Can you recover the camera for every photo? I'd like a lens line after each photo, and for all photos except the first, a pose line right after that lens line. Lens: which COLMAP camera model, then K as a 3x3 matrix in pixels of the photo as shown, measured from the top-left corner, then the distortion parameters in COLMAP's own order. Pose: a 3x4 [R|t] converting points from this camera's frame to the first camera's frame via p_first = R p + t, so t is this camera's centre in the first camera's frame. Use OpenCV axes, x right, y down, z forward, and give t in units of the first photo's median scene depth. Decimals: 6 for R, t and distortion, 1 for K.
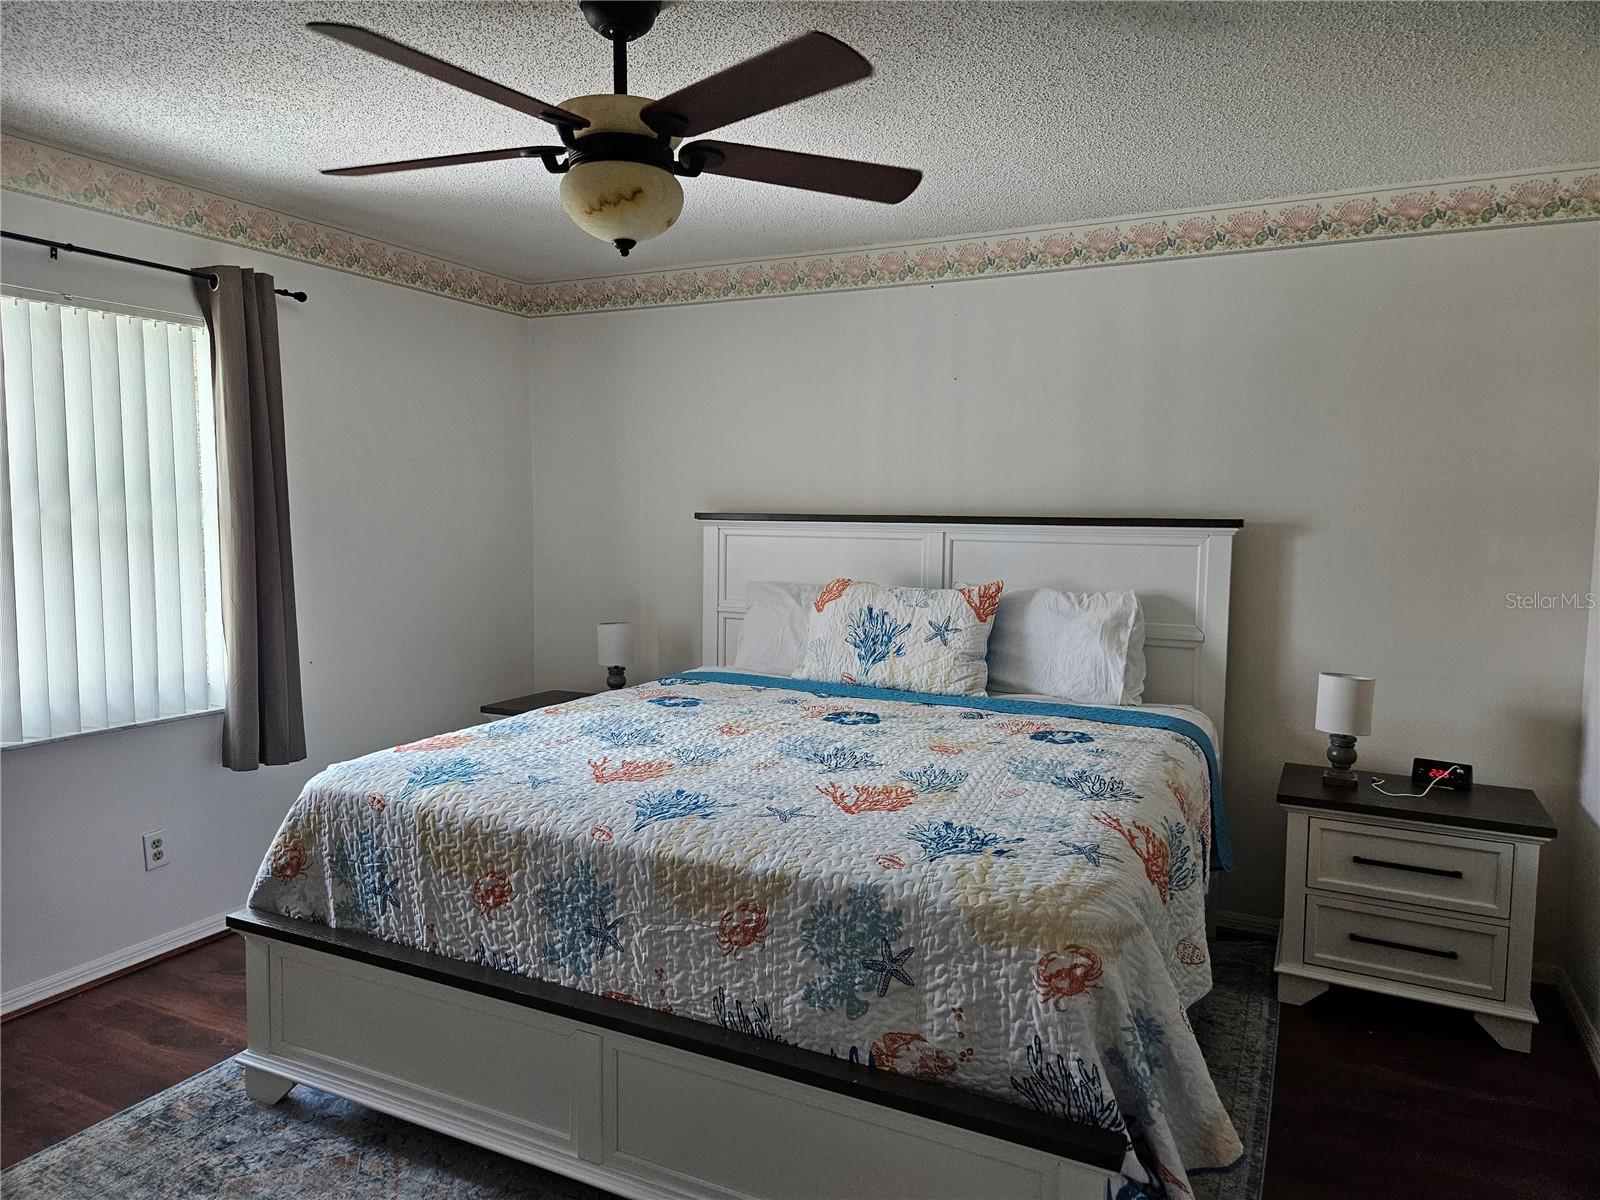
lens RADIAL K [[1052.5, 0, 800.0], [0, 1052.5, 600.0], [0, 0, 1]] dist [0.079142, -0.071017]
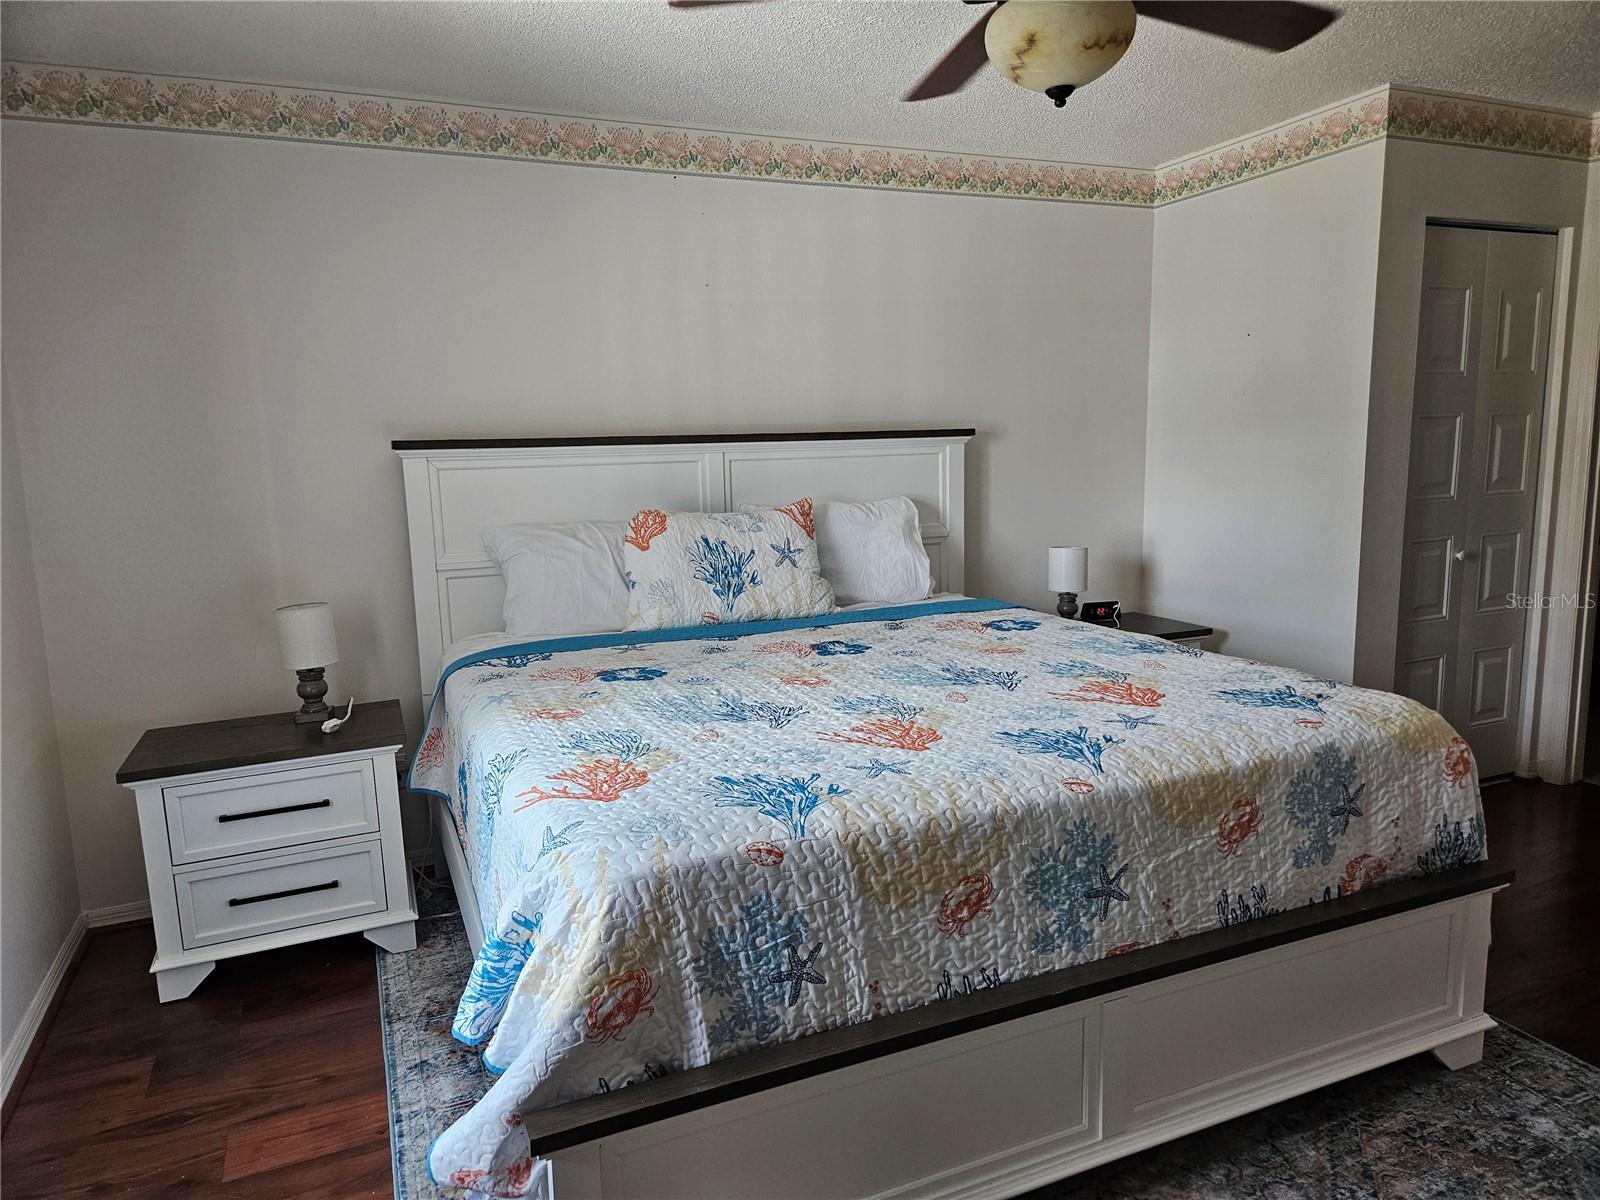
lens RADIAL K [[1052.5, 0, 800.0], [0, 1052.5, 600.0], [0, 0, 1]] dist [0.079142, -0.071017]
pose [[0.642765, -0.144225, 0.752364, -0.955460], [0.097265, 0.989534, 0.106593, -0.048167], [-0.759863, 0.004664, 0.650066, 0.587101]]
